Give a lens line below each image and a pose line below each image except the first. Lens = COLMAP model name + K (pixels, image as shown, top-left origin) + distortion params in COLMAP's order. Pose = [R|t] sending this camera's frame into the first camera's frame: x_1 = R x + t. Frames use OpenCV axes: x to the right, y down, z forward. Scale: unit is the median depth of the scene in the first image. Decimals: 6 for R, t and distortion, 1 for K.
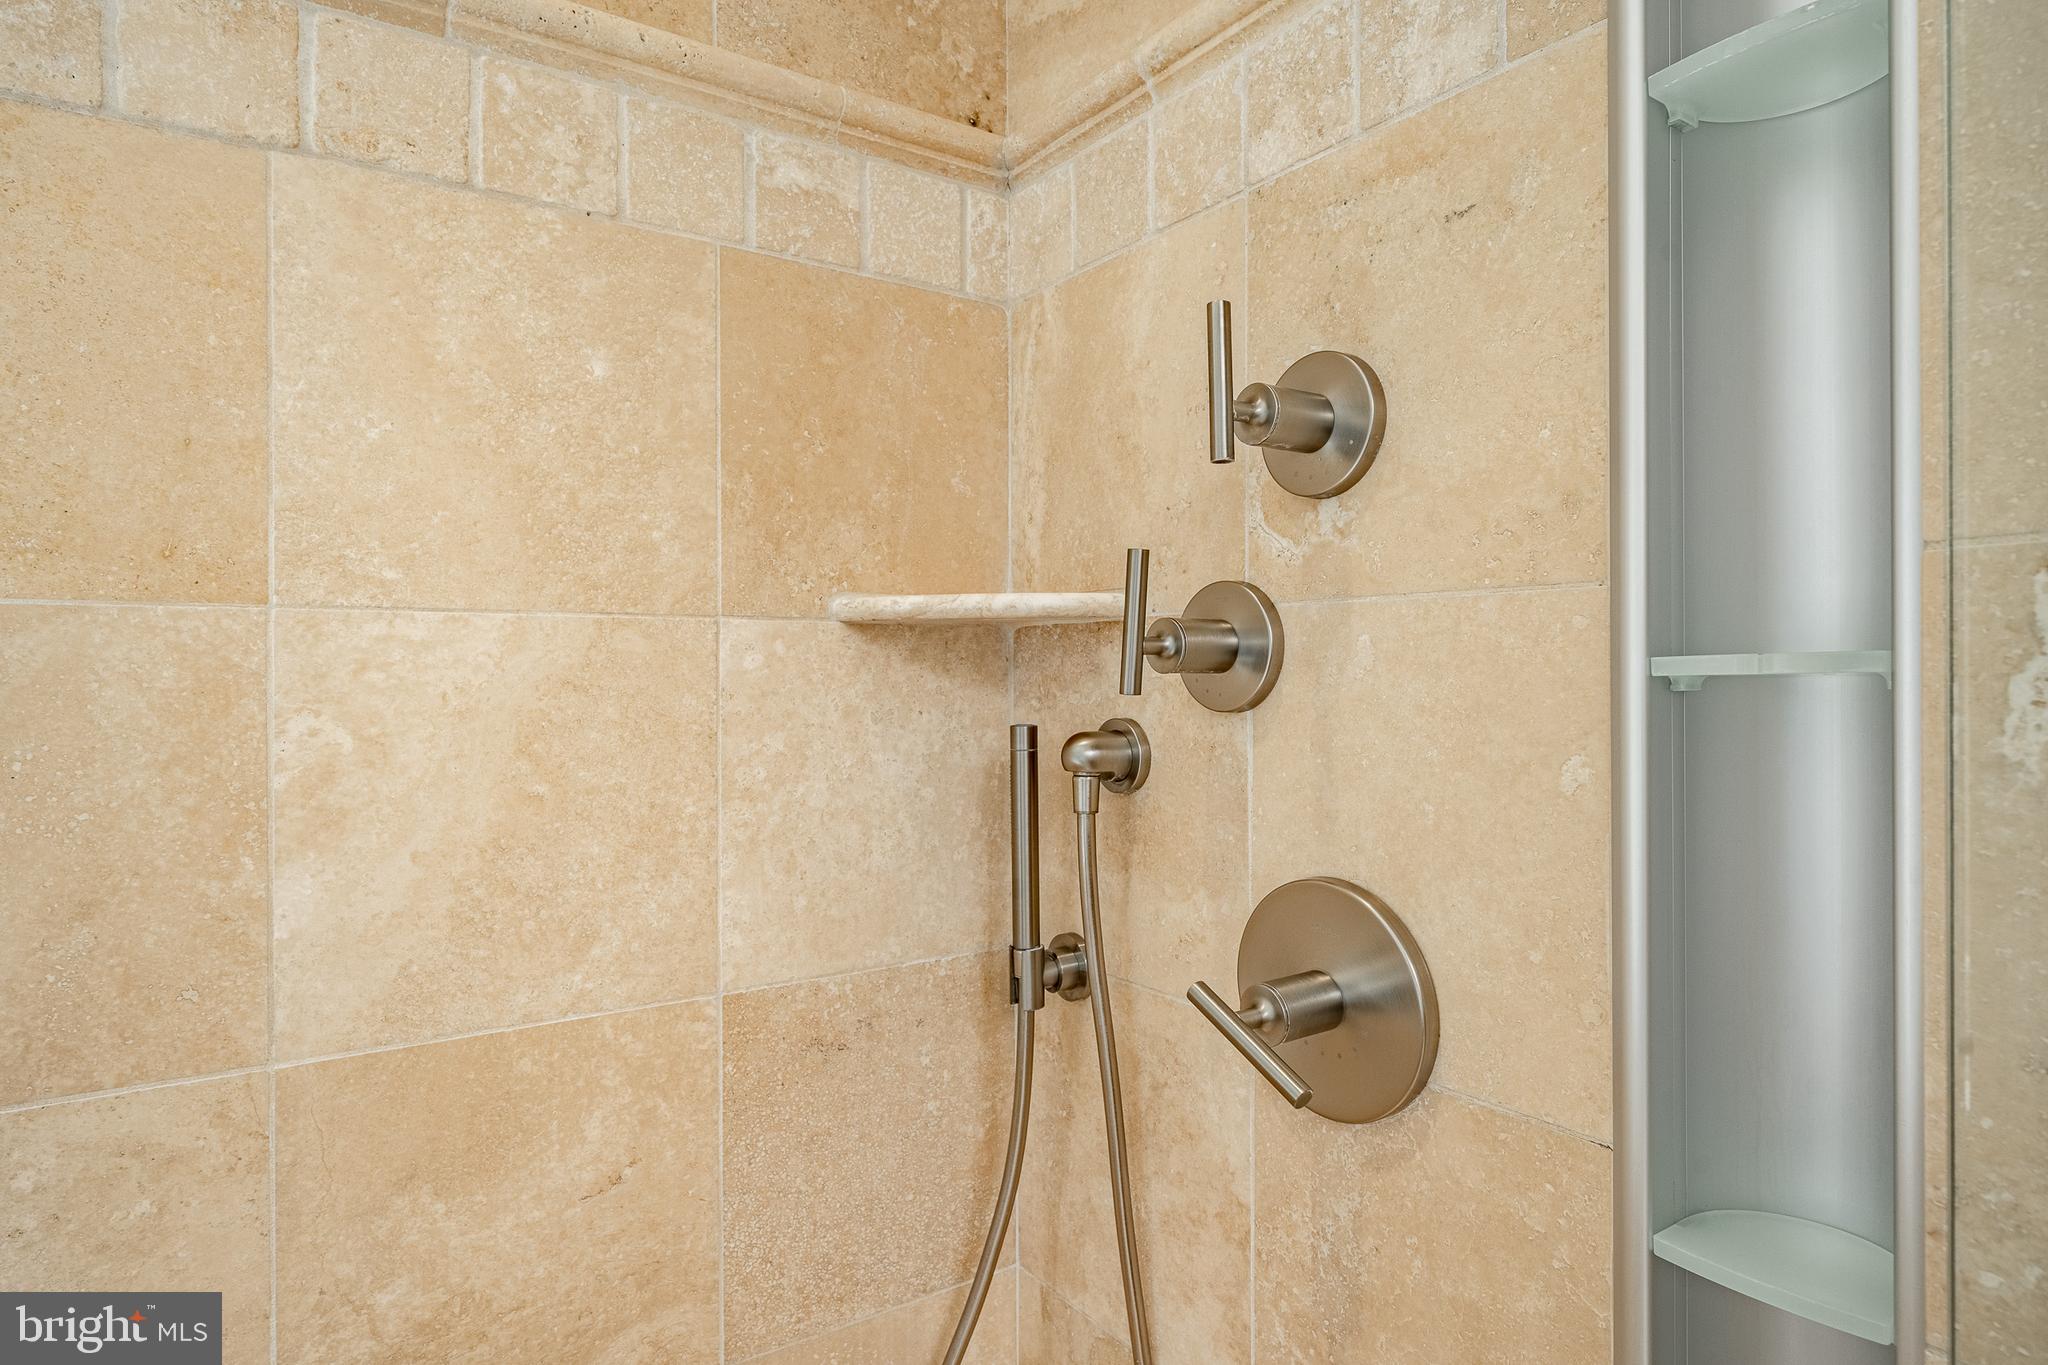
lens RADIAL K [[1126.6, 0, 1023.4], [0, 1126.6, 681.0], [0, 0, 1]] dist [-0.007782, -0.000566]
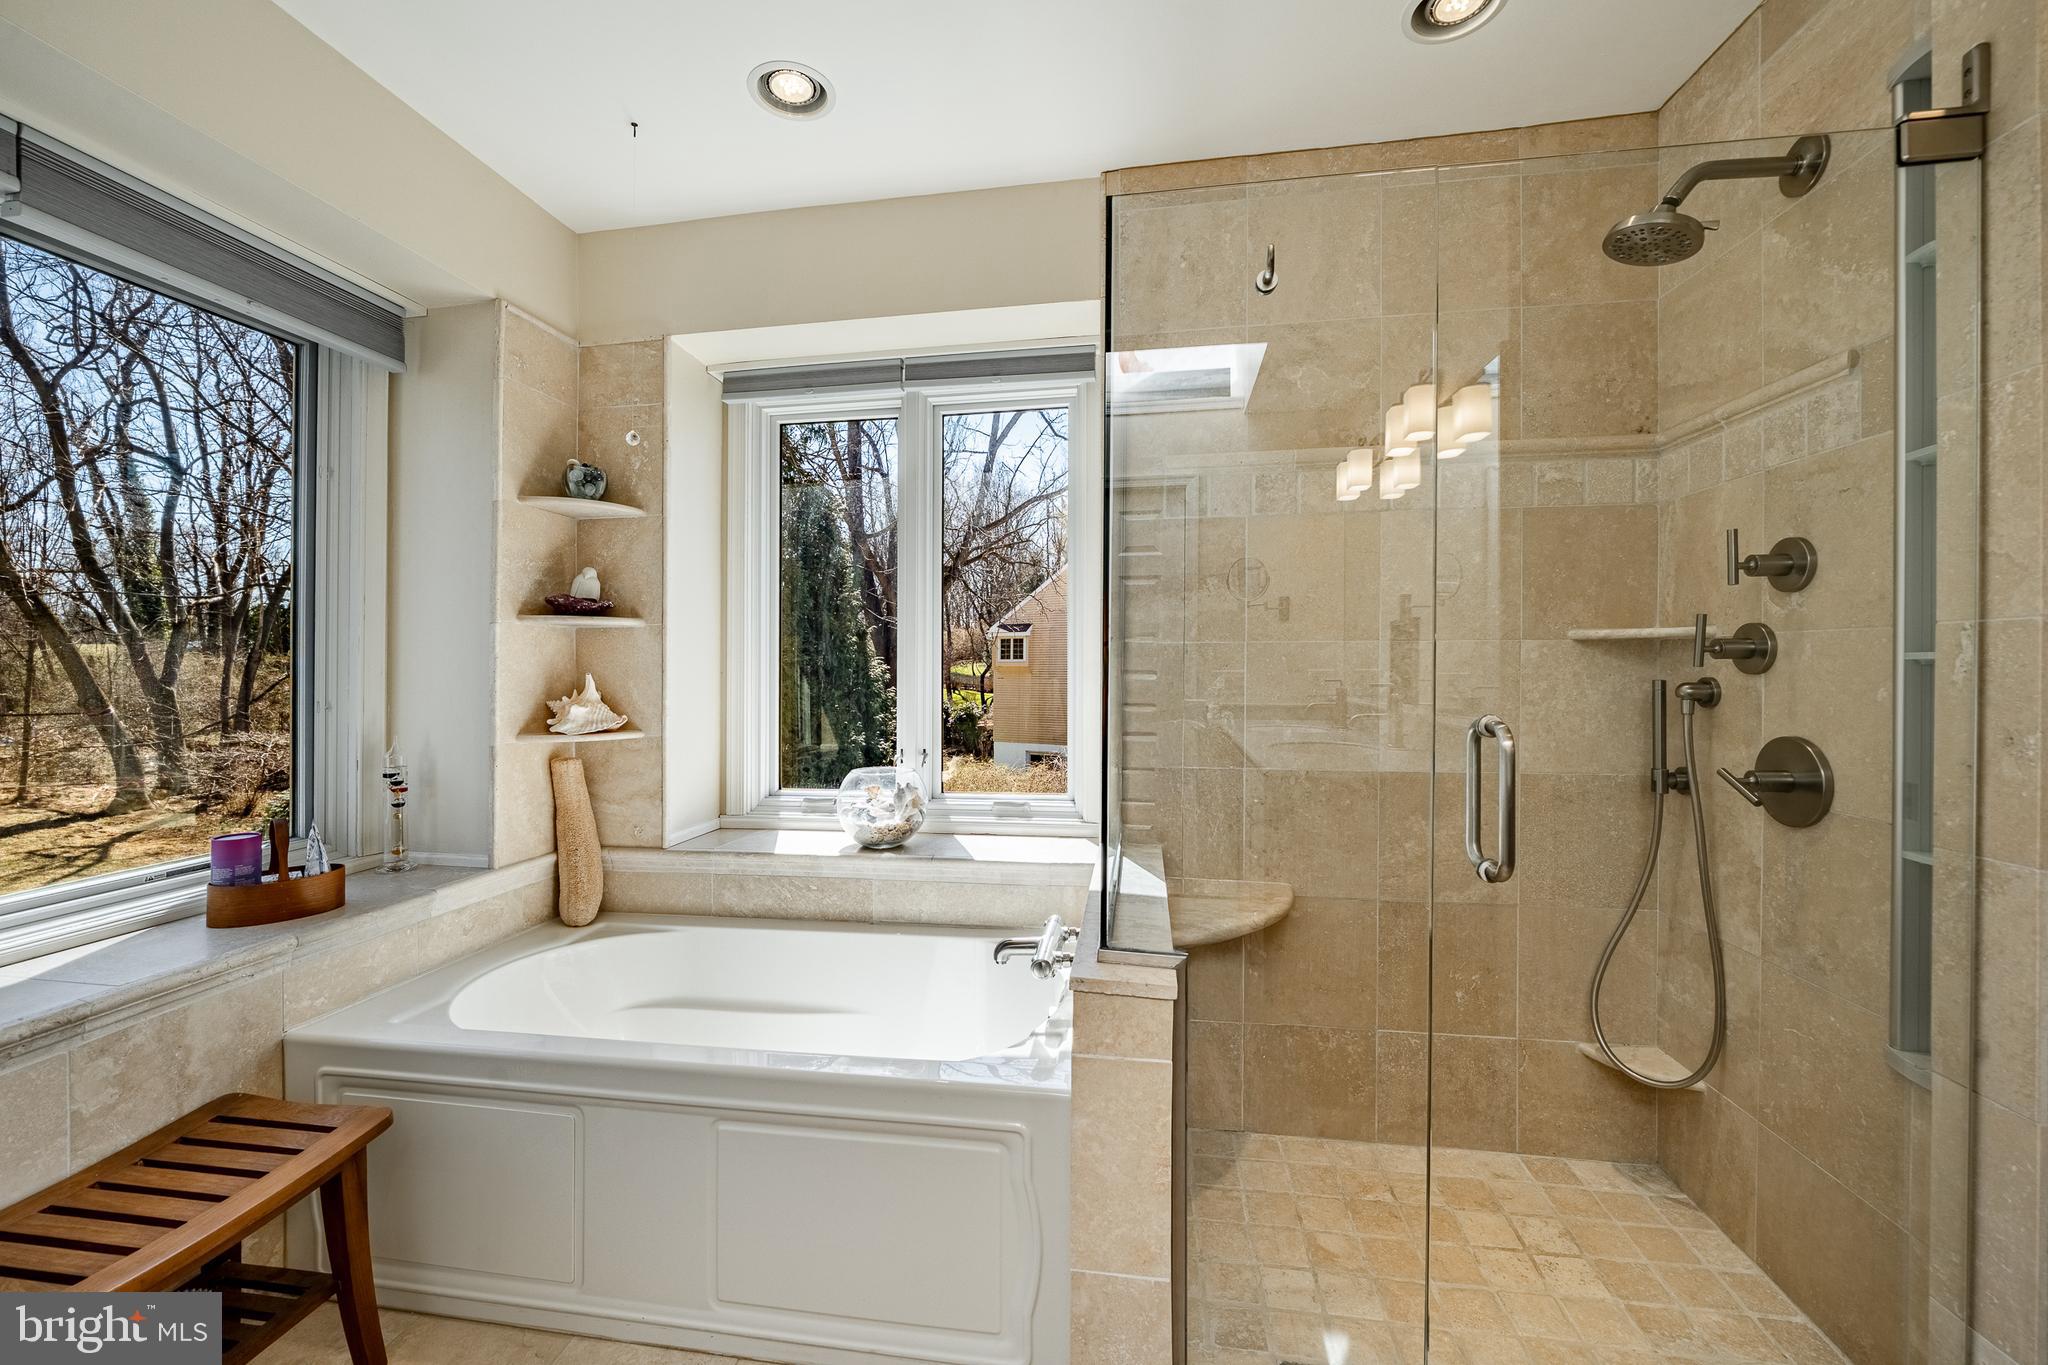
lens RADIAL K [[807.8, 0, 1018.4], [0, 807.8, 673.0], [0, 0, 1]] dist [-0.003608, -0.000348]
pose [[0.726290, 0.010540, -0.687308, 0.203254], [-0.006404, 0.999943, 0.008566, 0.017717], [0.687359, -0.001820, 0.726316, -1.319713]]
